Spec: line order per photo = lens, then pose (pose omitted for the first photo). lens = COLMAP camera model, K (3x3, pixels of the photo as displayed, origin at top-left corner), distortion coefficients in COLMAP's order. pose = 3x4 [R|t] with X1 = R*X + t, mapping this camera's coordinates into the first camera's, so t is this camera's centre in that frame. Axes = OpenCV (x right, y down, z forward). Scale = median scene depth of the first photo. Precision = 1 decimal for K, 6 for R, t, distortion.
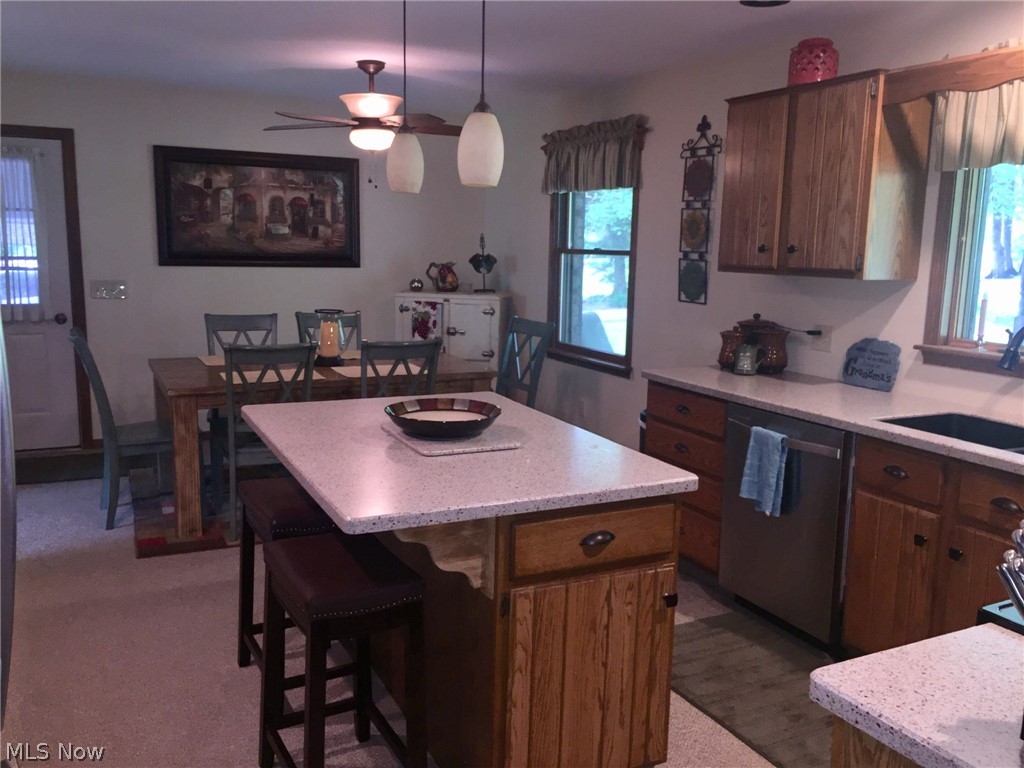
lens RADIAL K [[869.7, 0, 509.6], [0, 869.7, 375.4], [0, 0, 1]] dist [0.078398, -0.118906]
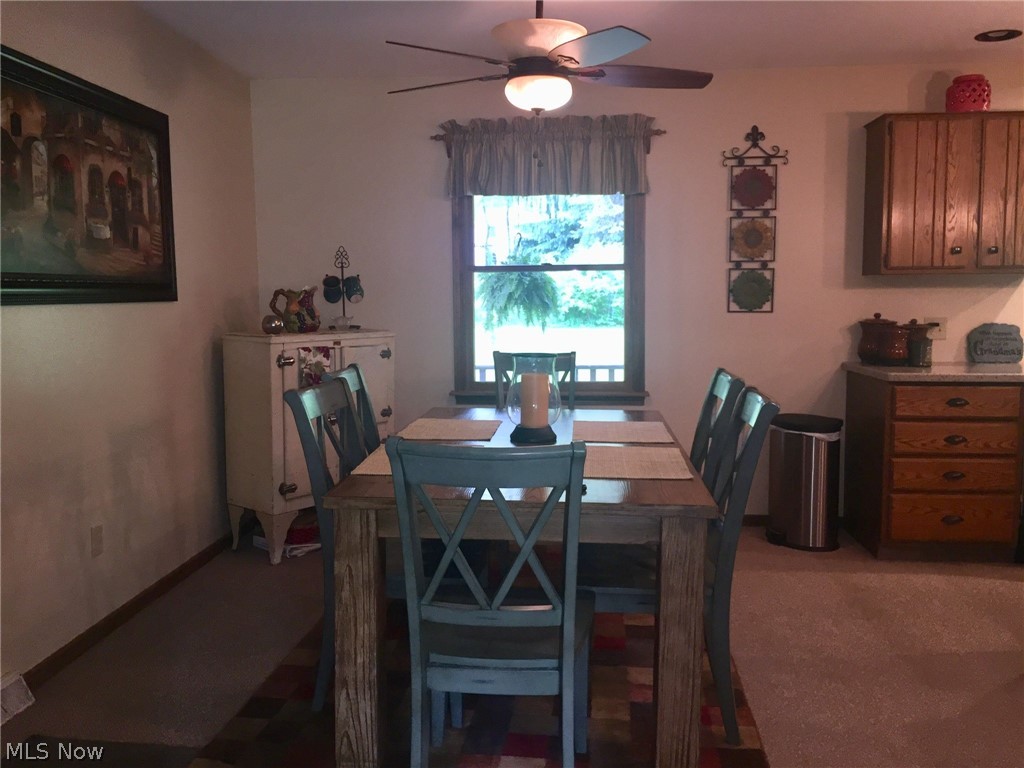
lens RADIAL K [[869.7, 0, 509.6], [0, 869.7, 375.4], [0, 0, 1]] dist [0.078398, -0.118906]
pose [[0.520413, -0.106094, 0.847298, -0.600285], [0.147692, 0.988481, 0.033059, -0.065969], [-0.841045, 0.107935, 0.530088, 0.547017]]
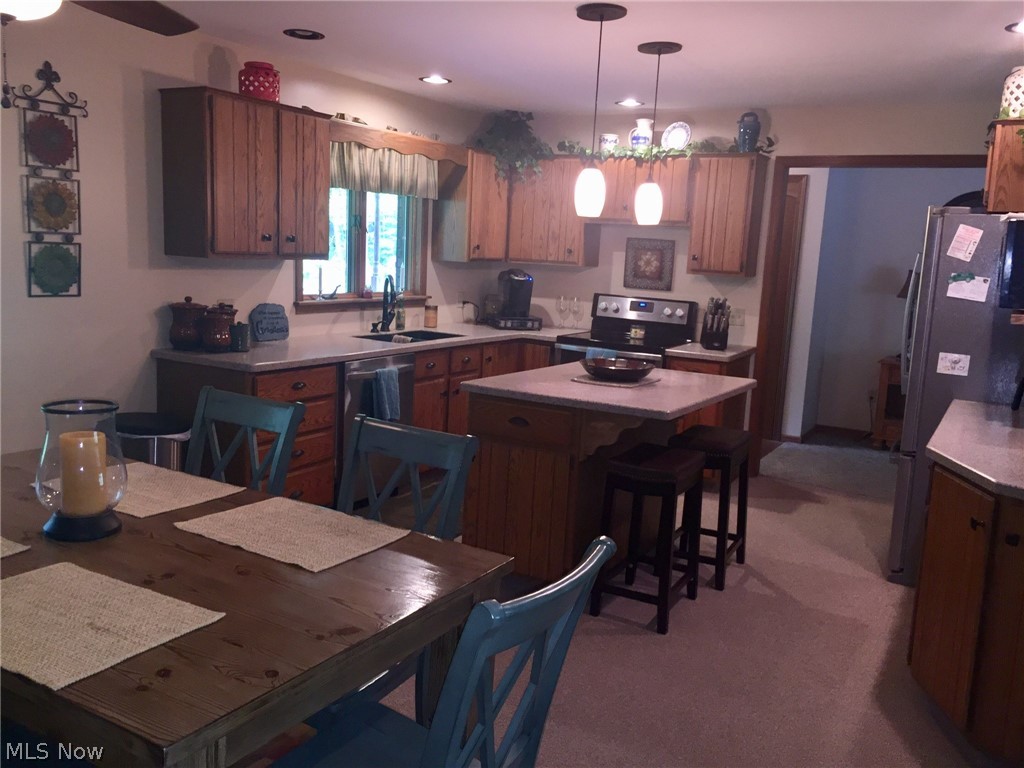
lens RADIAL K [[868.2, 0, 512.2], [0, 868.2, 397.0], [0, 0, 1]] dist [-0.007911, -0.008421]
pose [[-0.554302, -0.193721, 0.809457, -0.525658], [0.059865, 0.960738, 0.270921, -0.142160], [-0.830160, 0.198630, -0.520943, 0.833295]]
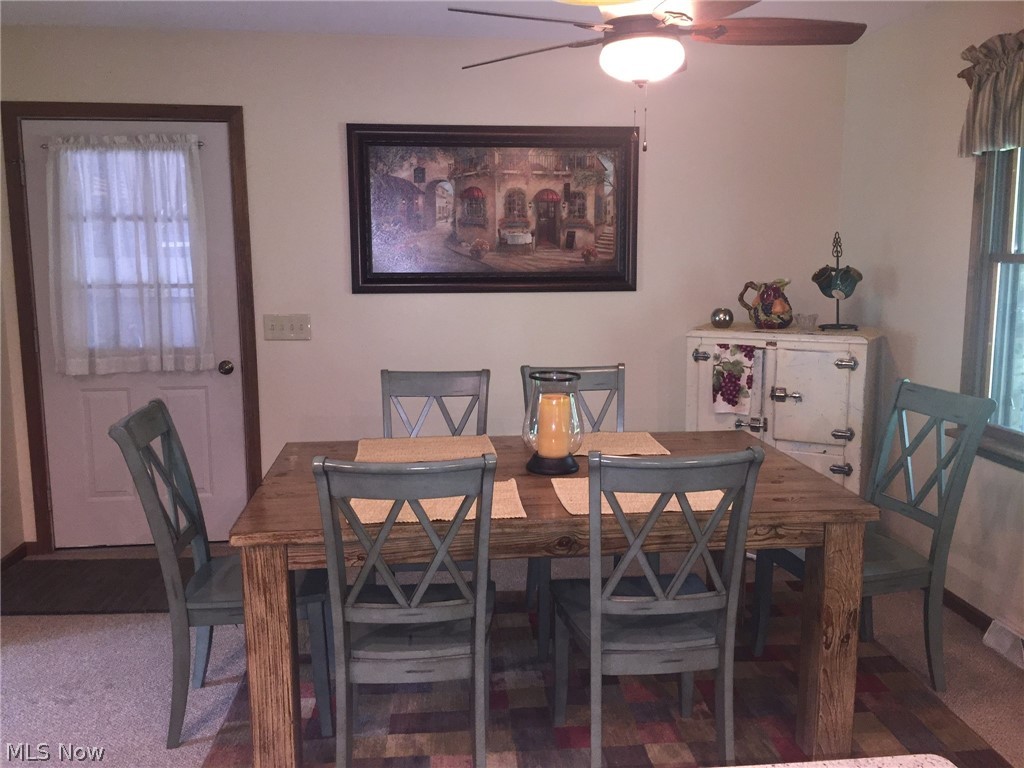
lens RADIAL K [[869.7, 0, 509.6], [0, 869.7, 375.4], [0, 0, 1]] dist [0.078398, -0.118906]
pose [[0.937135, 0.024279, -0.348121, -0.031492], [-0.029765, 0.999503, -0.010418, -0.053724], [0.347695, 0.020125, 0.937392, 0.373154]]
